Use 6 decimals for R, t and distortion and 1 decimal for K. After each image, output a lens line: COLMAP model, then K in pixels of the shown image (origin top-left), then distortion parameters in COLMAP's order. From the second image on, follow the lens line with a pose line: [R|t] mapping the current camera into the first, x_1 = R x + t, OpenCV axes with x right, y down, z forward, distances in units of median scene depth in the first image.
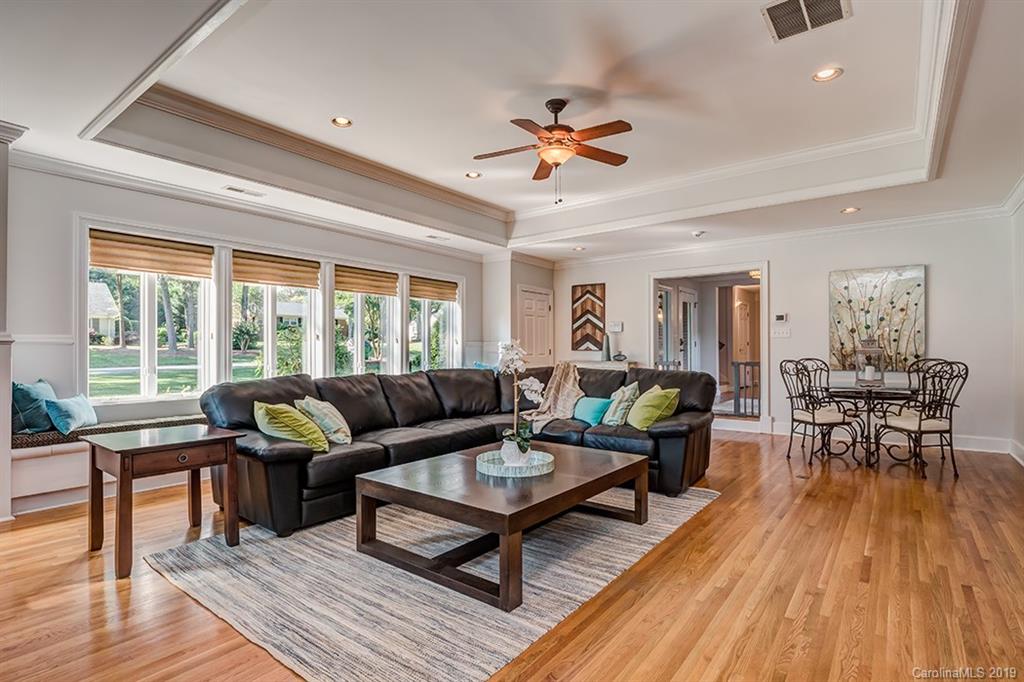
lens RADIAL K [[501.7, 0, 512.0], [0, 501.7, 341.0], [0, 0, 1]] dist [-0.002304, -0.000420]
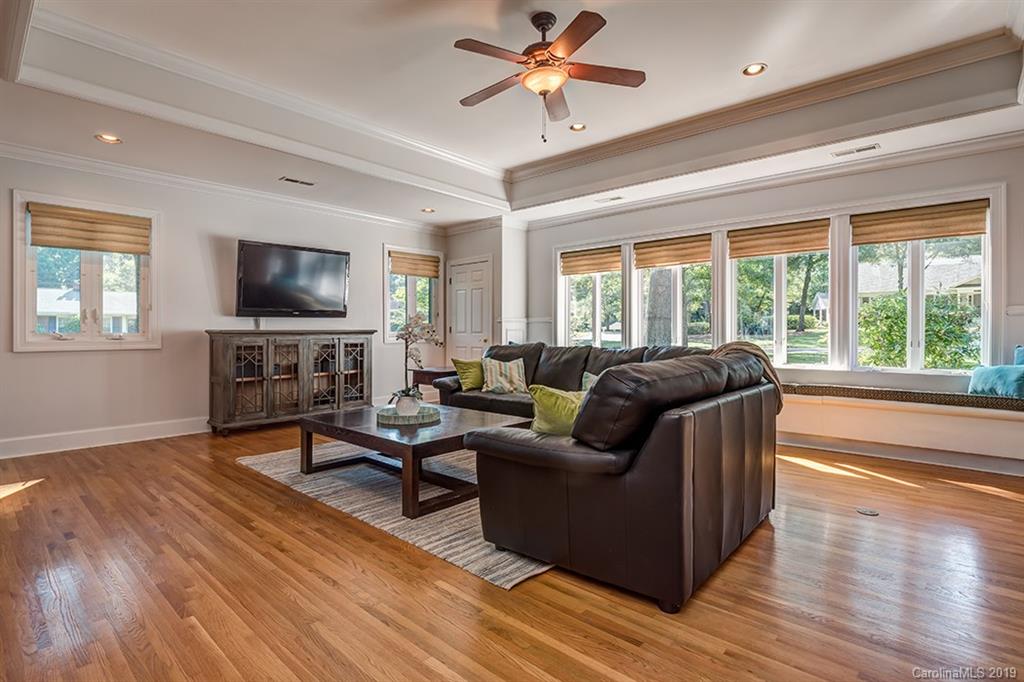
lens RADIAL K [[511.0, 0, 500.3], [0, 511.0, 329.2], [0, 0, 1]] dist [-0.001466, -0.000268]
pose [[-0.093095, 0.000615, -0.995657, 1.028069], [0.014739, 0.999891, -0.000761, 0.032943], [0.995548, -0.014746, -0.093094, 1.126572]]
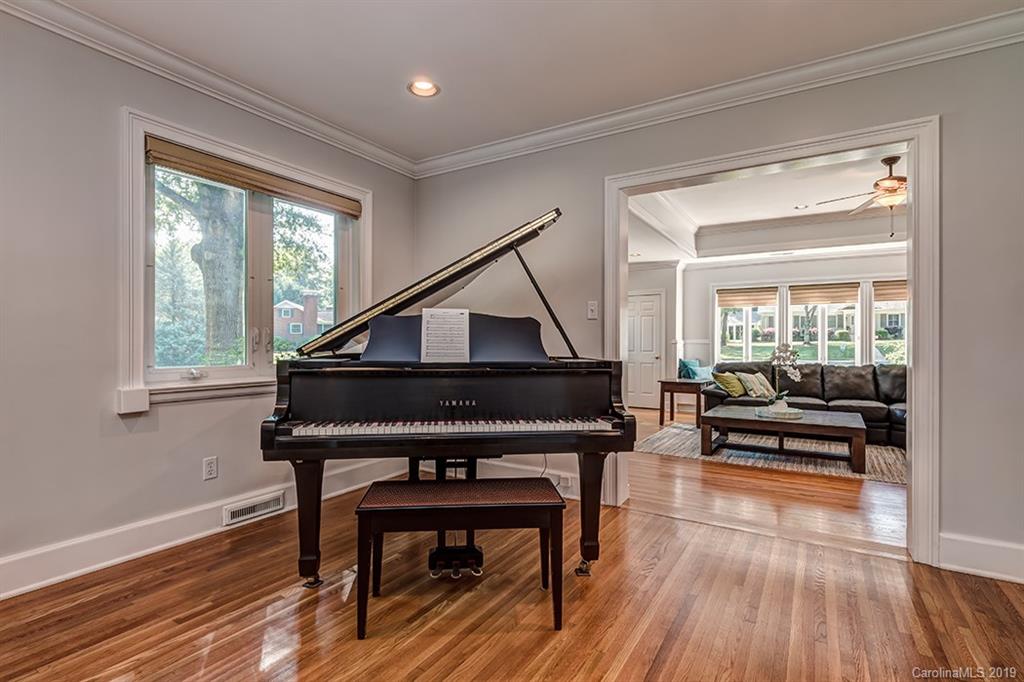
lens RADIAL K [[501.7, 0, 512.0], [0, 501.7, 341.0], [0, 0, 1]] dist [-0.002304, -0.000420]
pose [[0.103821, -0.006865, -0.994572, 1.434704], [0.009921, 0.999934, -0.005867, 0.000074], [0.994546, -0.009258, 0.103883, -0.132991]]
